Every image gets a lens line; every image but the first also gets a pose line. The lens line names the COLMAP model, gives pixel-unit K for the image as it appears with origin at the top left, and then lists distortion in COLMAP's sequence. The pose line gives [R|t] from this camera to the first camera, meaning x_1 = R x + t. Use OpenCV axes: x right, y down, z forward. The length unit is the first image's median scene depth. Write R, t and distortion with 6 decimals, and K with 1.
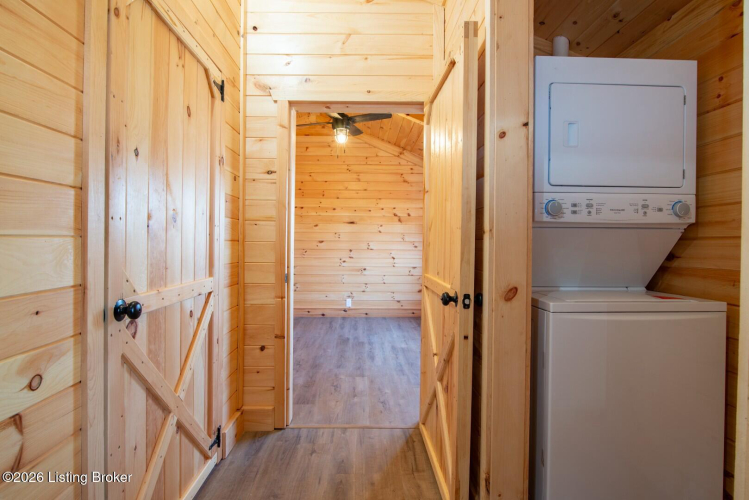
lens RADIAL K [[378.7, 0, 374.5], [0, 378.7, 250.0], [0, 0, 1]] dist [-0.002289, -0.000325]
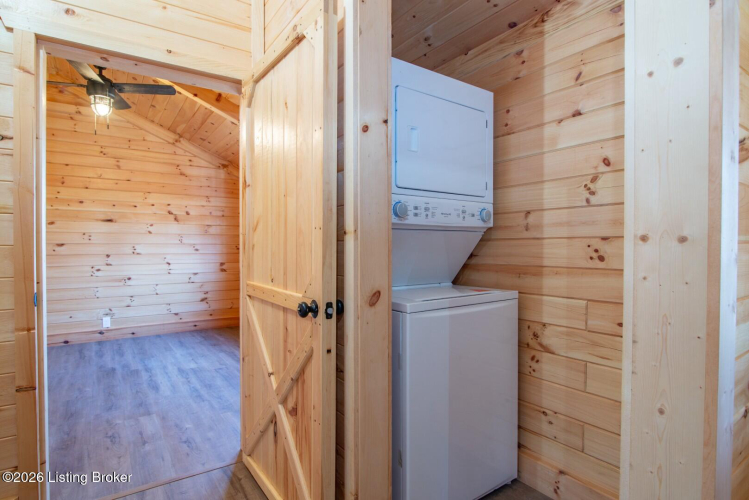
lens RADIAL K [[381.2, 0, 361.0], [0, 381.2, 254.3], [0, 0, 1]] dist [-0.006089, -0.000226]
pose [[0.844152, -0.020070, 0.535728, -0.107868], [0.017055, 0.999799, 0.010582, -0.002956], [-0.535832, 0.000204, 0.844324, 0.128714]]
